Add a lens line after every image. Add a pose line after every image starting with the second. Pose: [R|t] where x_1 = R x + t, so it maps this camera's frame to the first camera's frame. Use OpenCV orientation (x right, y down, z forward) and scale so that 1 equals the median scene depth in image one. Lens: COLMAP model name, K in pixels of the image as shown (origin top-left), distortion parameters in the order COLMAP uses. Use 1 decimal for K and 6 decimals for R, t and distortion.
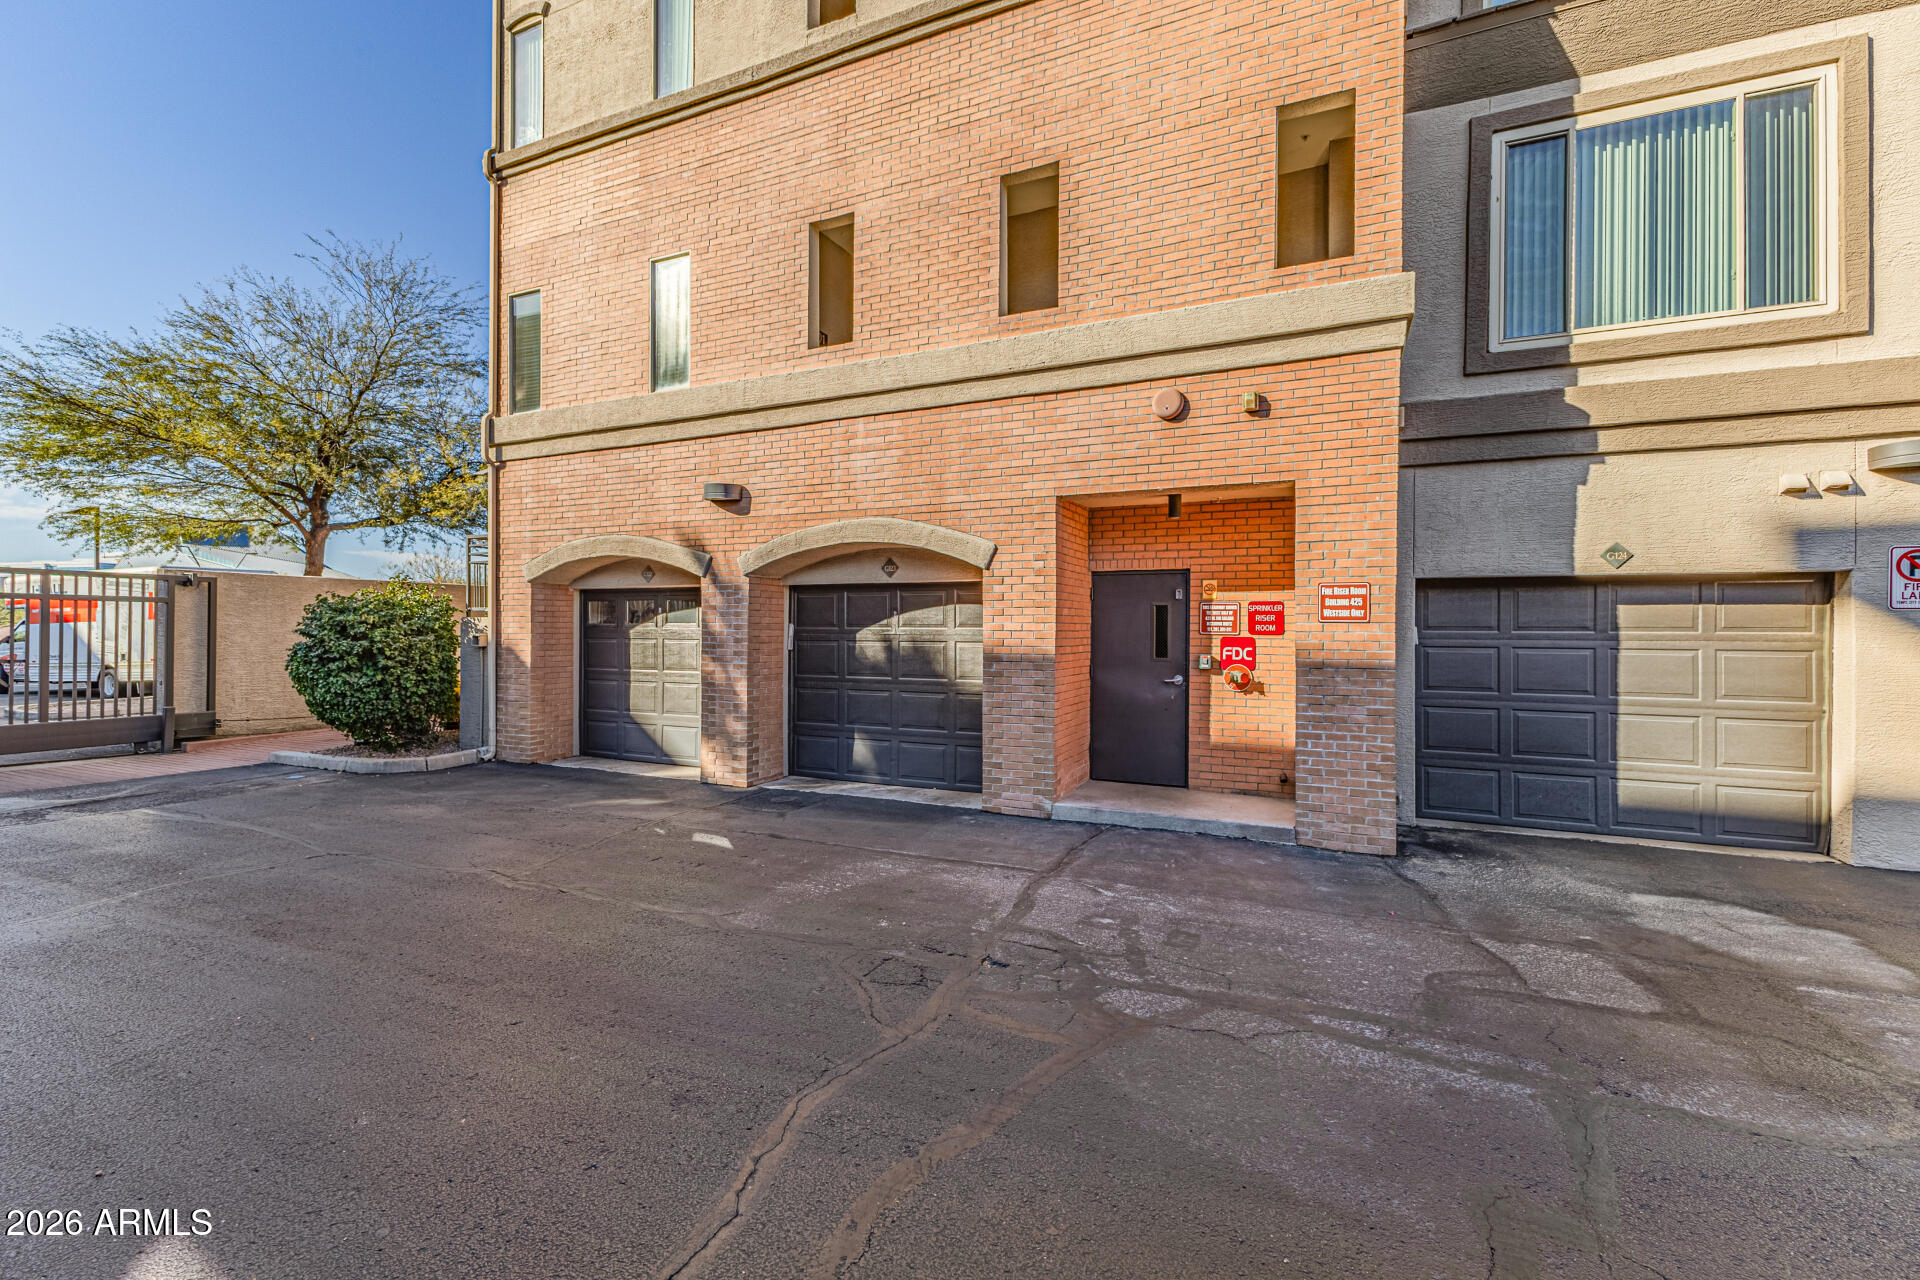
lens RADIAL K [[832.4, 0, 960.0], [0, 832.4, 640.0], [0, 0, 1]] dist [0.018939, -0.006756]
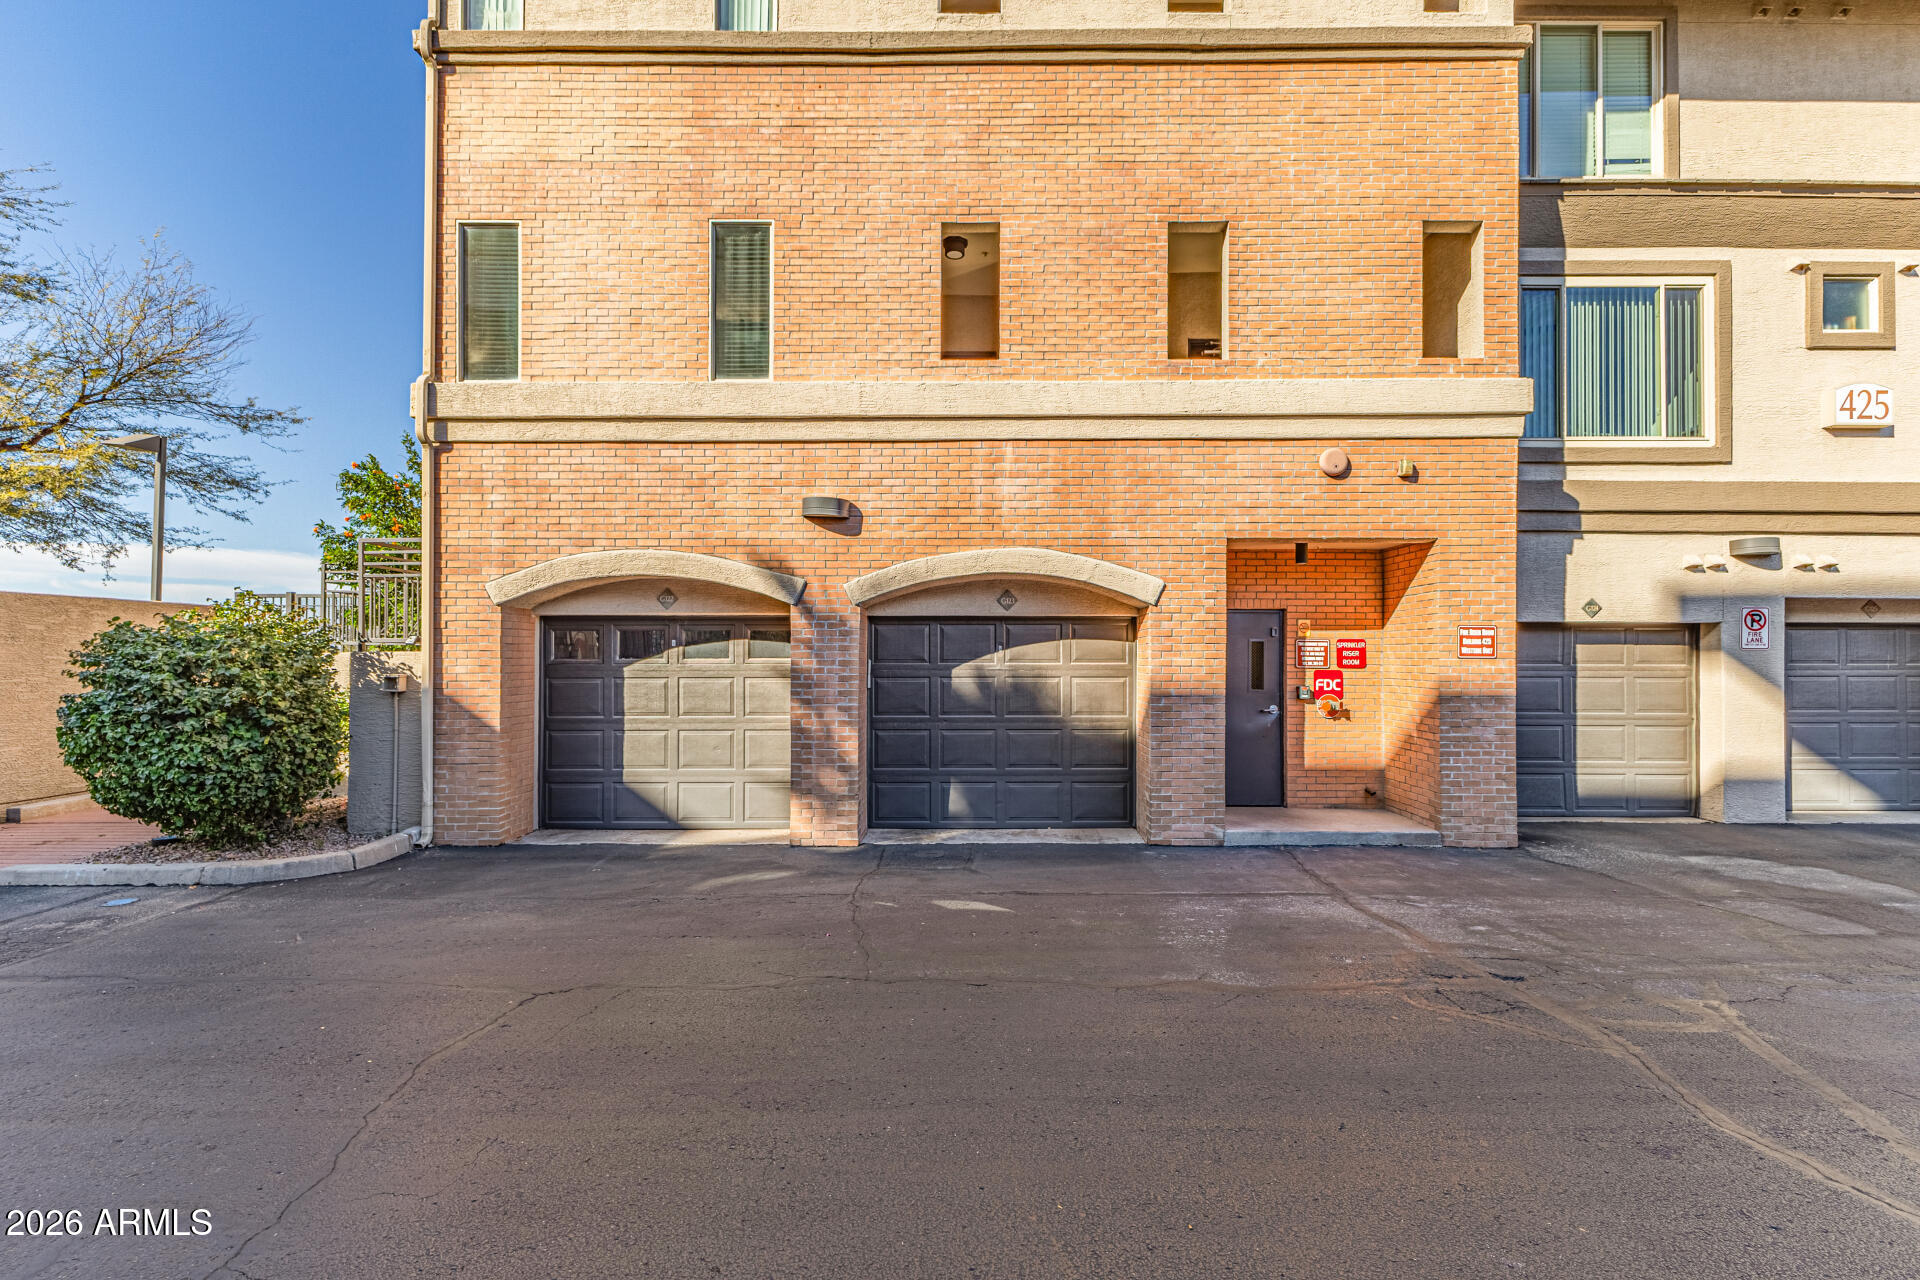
lens RADIAL K [[832.8, 0, 958.7], [0, 832.8, 664.7], [0, 0, 1]] dist [0.010403, -0.000436]
pose [[0.906563, -0.006098, 0.422027, -0.621372], [0.008715, 0.999953, -0.004271, -0.011080], [-0.421981, 0.007550, 0.906573, 0.186270]]
